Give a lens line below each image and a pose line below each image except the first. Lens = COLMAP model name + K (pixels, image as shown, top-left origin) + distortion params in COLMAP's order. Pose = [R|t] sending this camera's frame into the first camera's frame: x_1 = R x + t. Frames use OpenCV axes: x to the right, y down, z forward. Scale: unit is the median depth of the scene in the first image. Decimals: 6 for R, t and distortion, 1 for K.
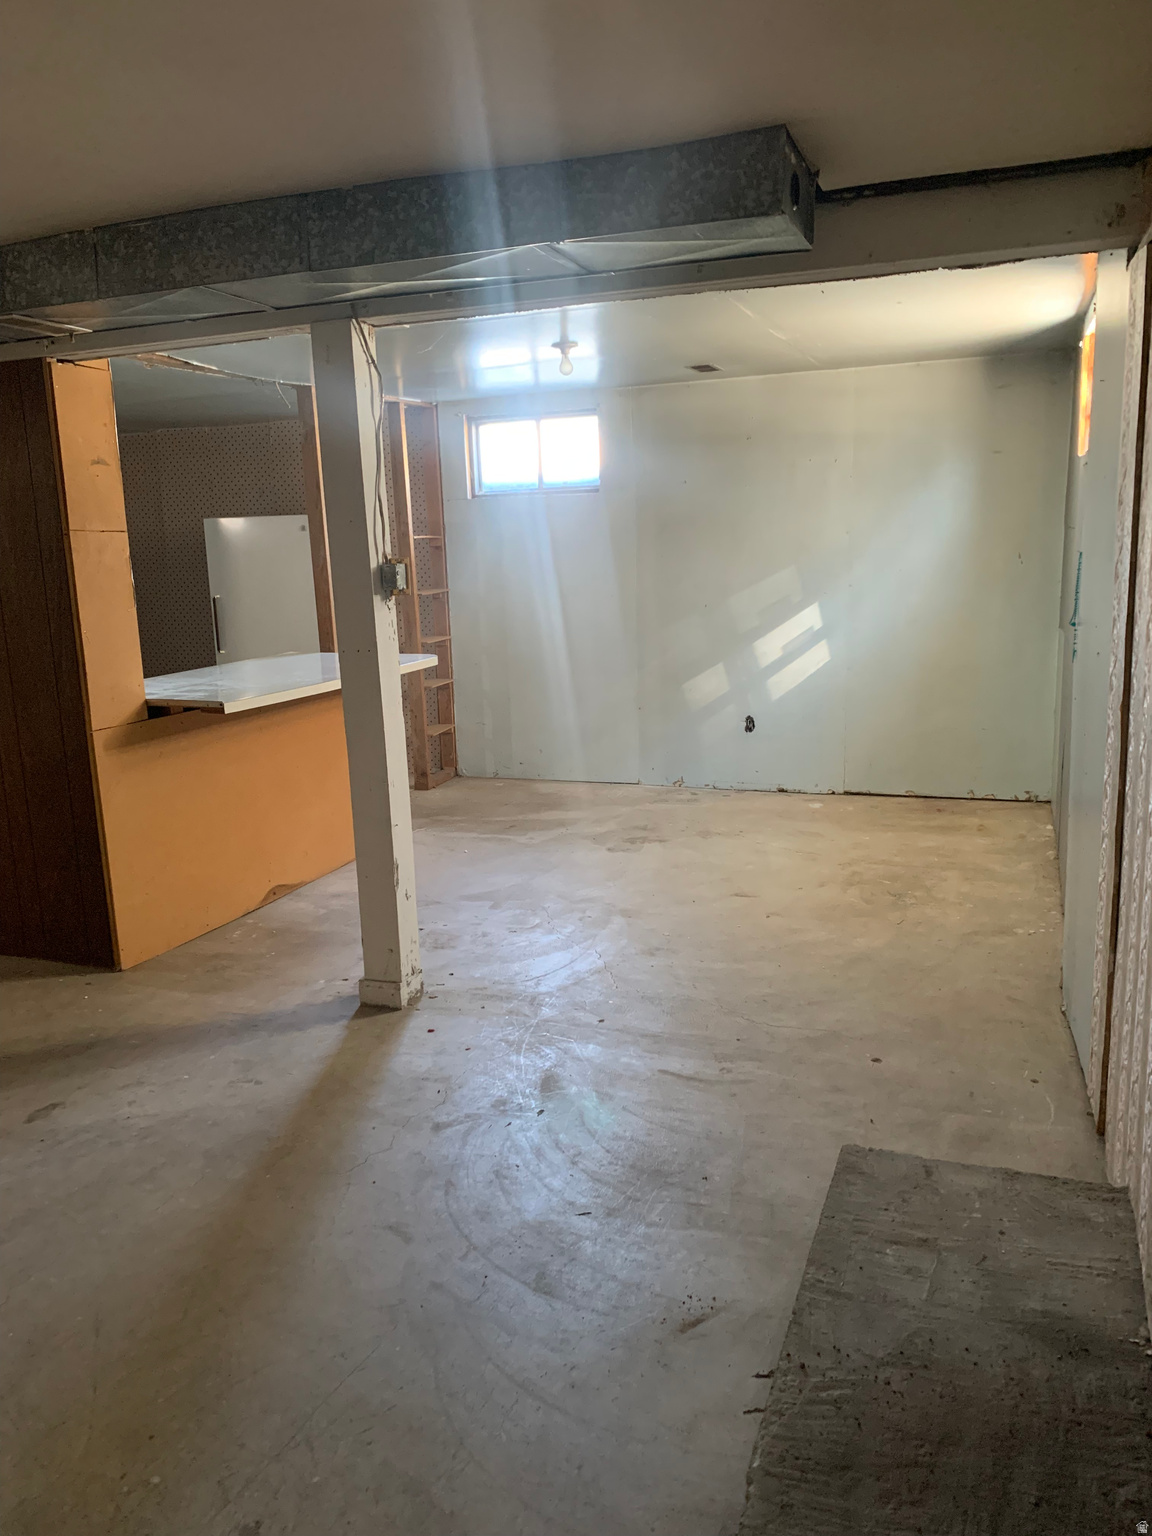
lens RADIAL K [[1158.3, 0, 576.0], [0, 1158.3, 768.0], [0, 0, 1]] dist [0.094433, -0.134311]
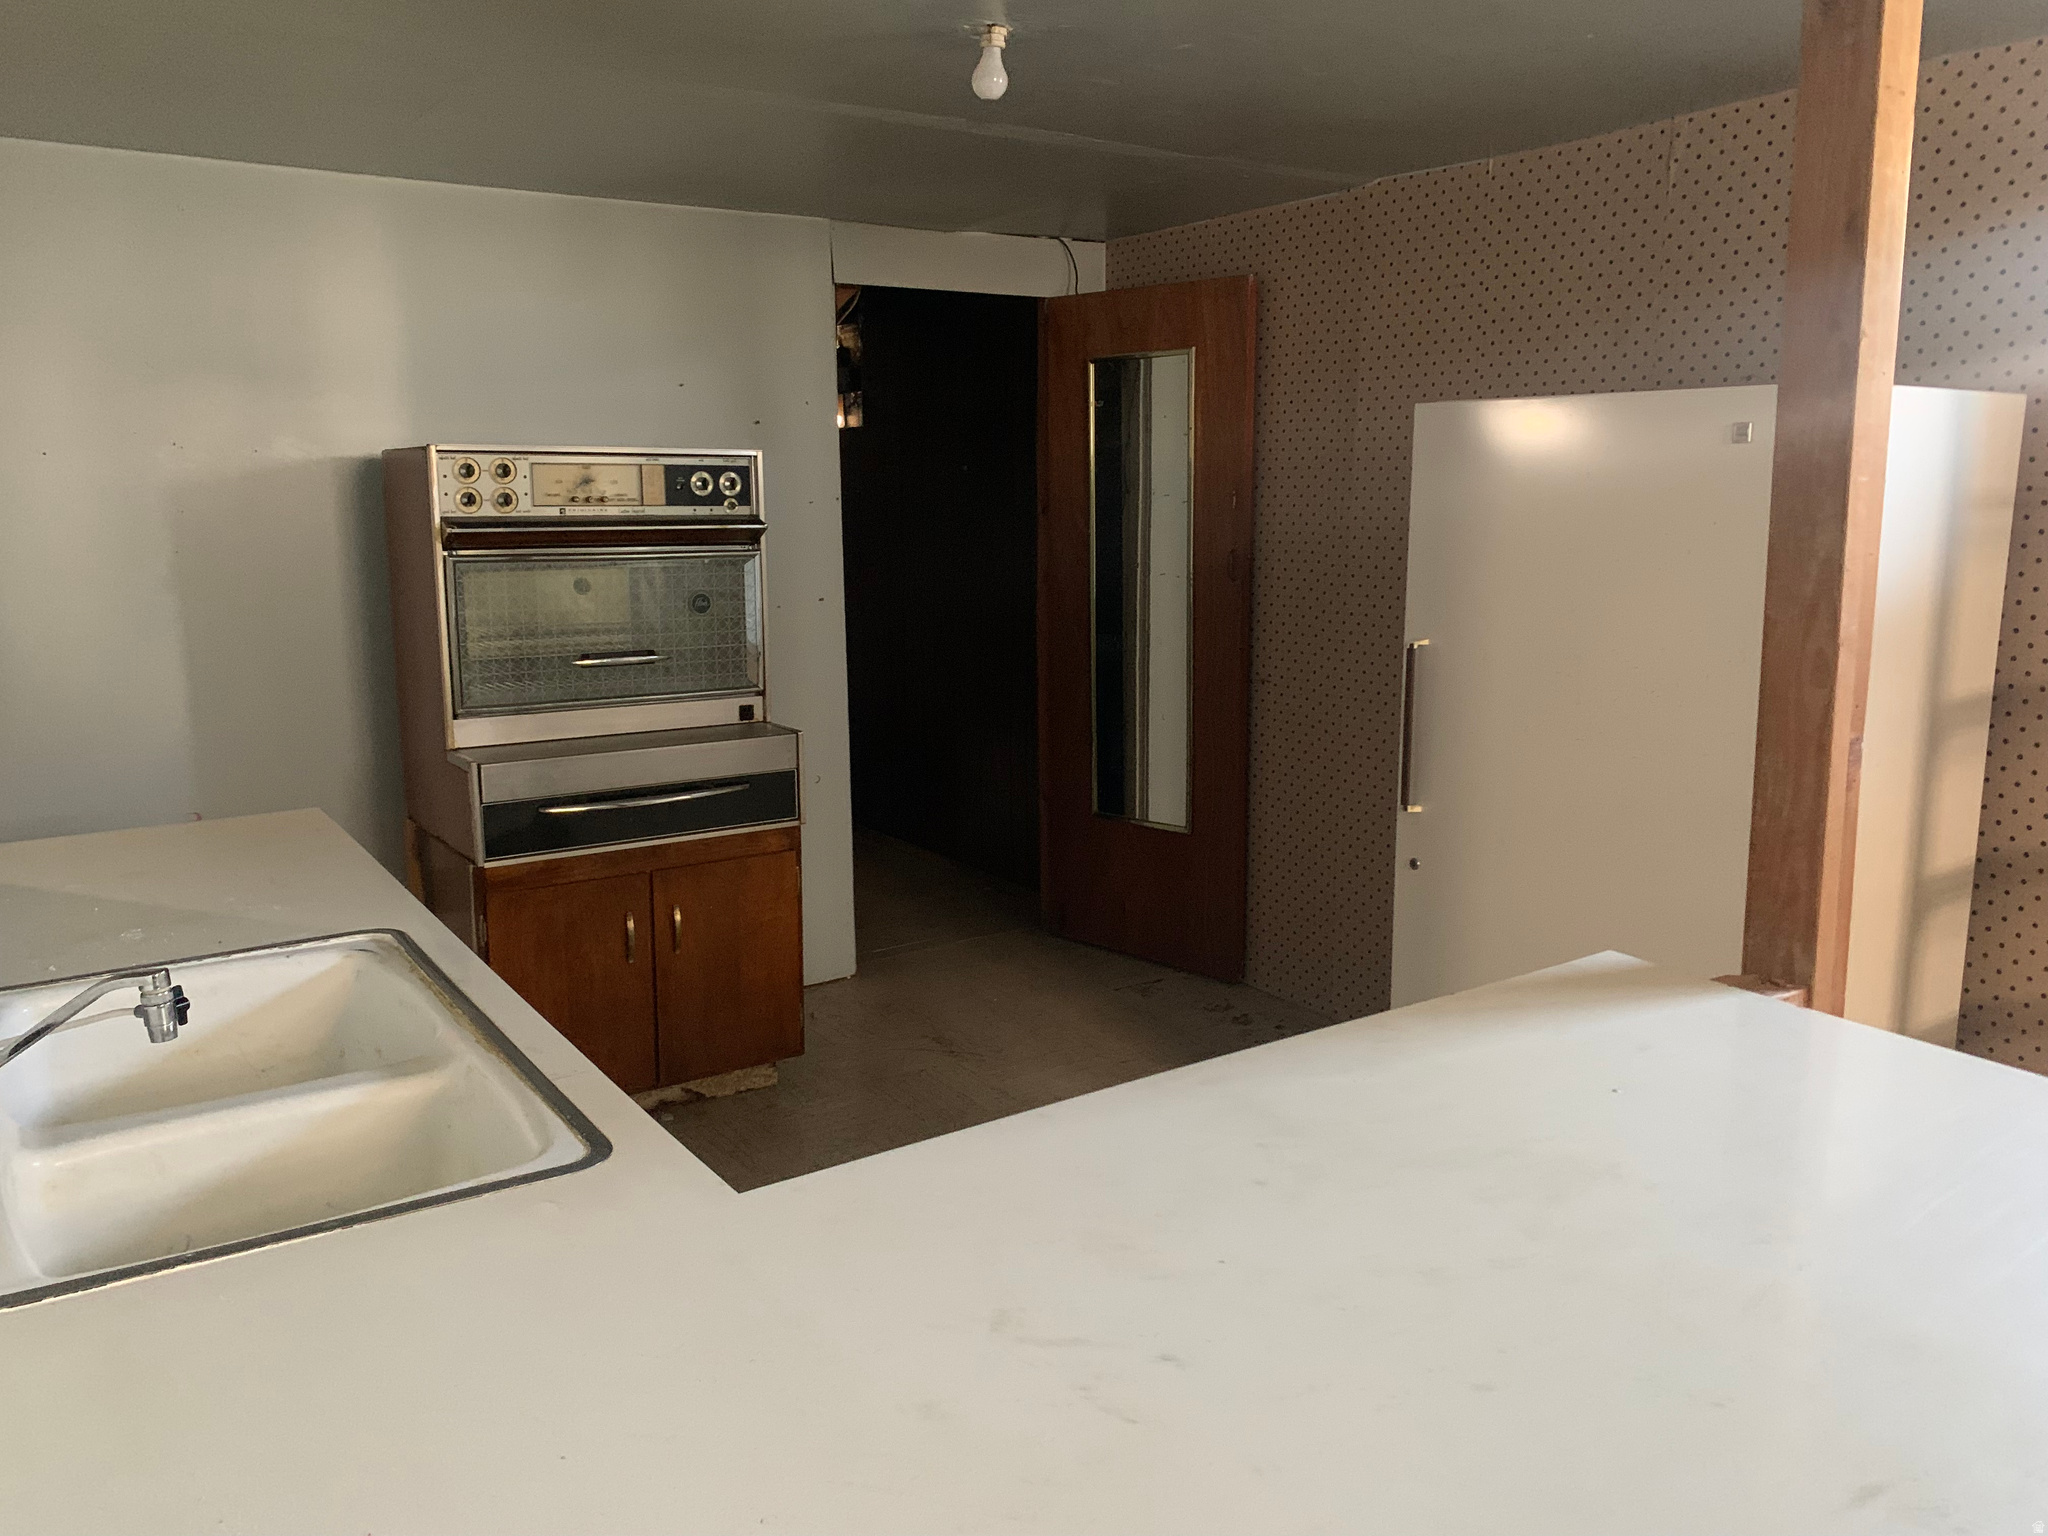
lens RADIAL K [[1542.7, 0, 1024.0], [0, 1542.7, 768.0], [0, 0, 1]] dist [0.043831, -0.043969]
pose [[0.855201, 0.118834, -0.504490, -0.211132], [-0.133669, 0.991002, 0.006841, -0.125967], [0.500764, 0.061584, 0.863390, 0.669416]]
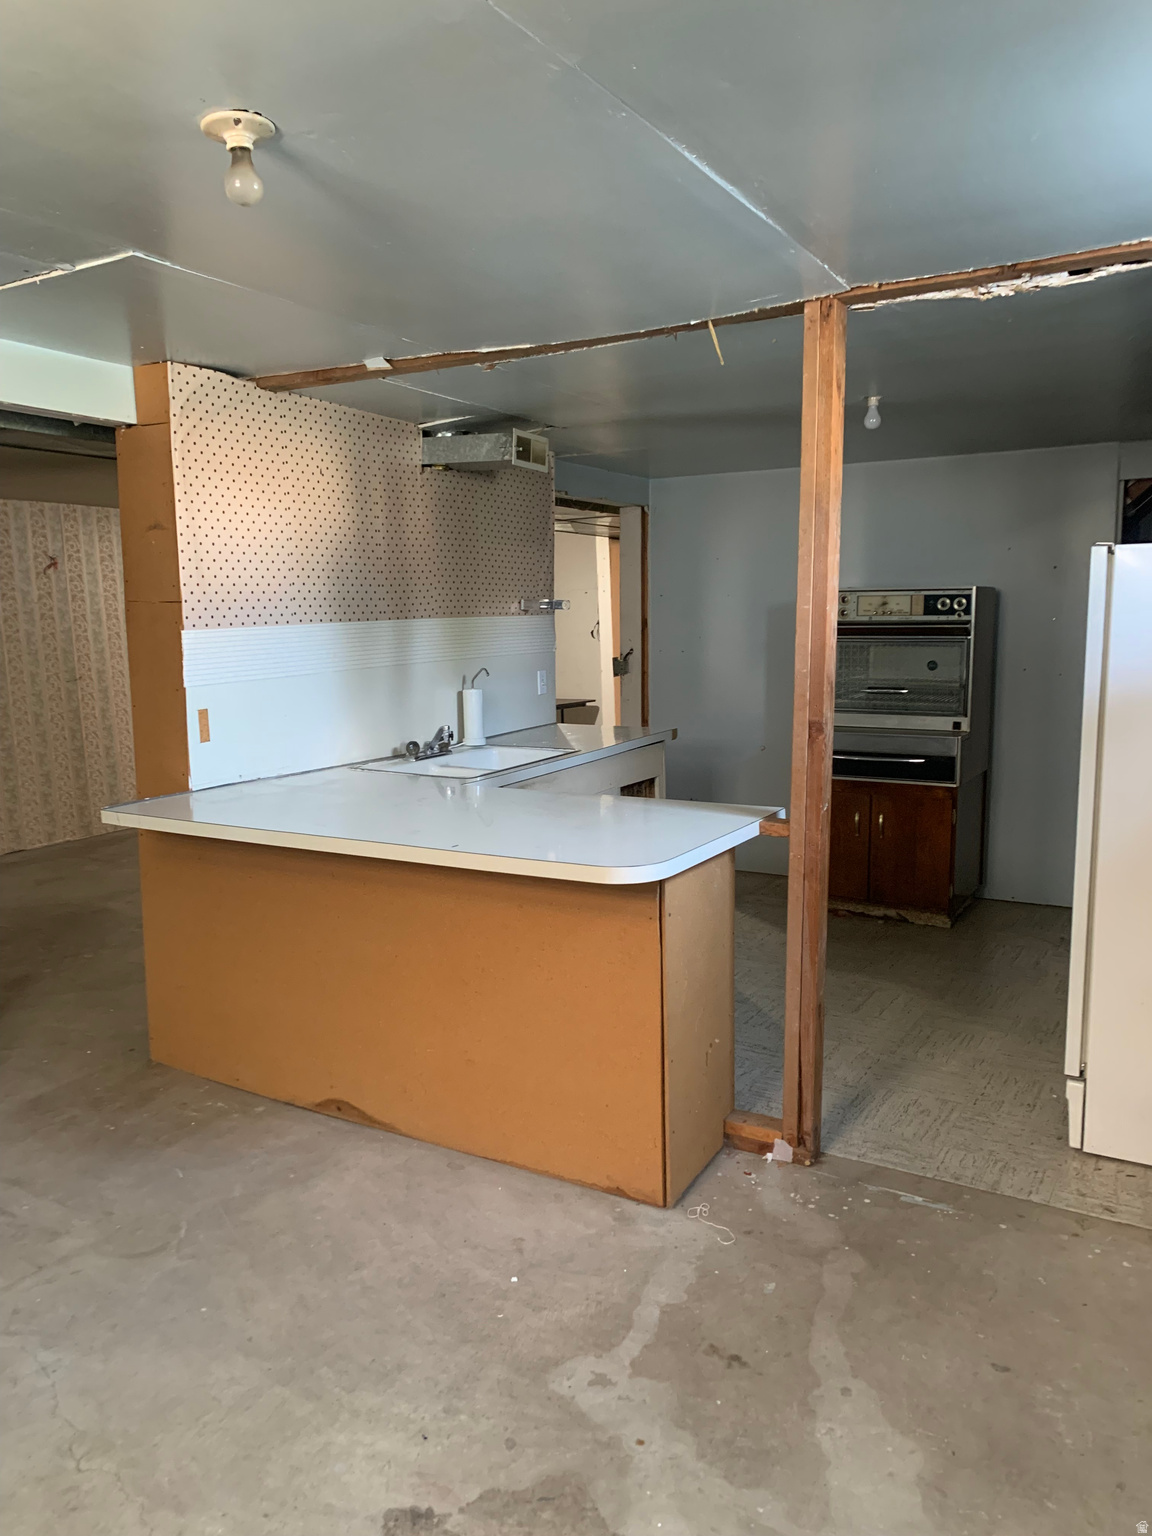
lens RADIAL K [[1157.0, 0, 576.0], [0, 1157.0, 768.0], [0, 0, 1]] dist [0.043831, -0.043969]
pose [[-0.138321, 0.165140, -0.976522, 0.316698], [-0.200105, 0.961005, 0.190860, -0.214570], [0.969961, 0.221807, -0.099882, 0.990757]]
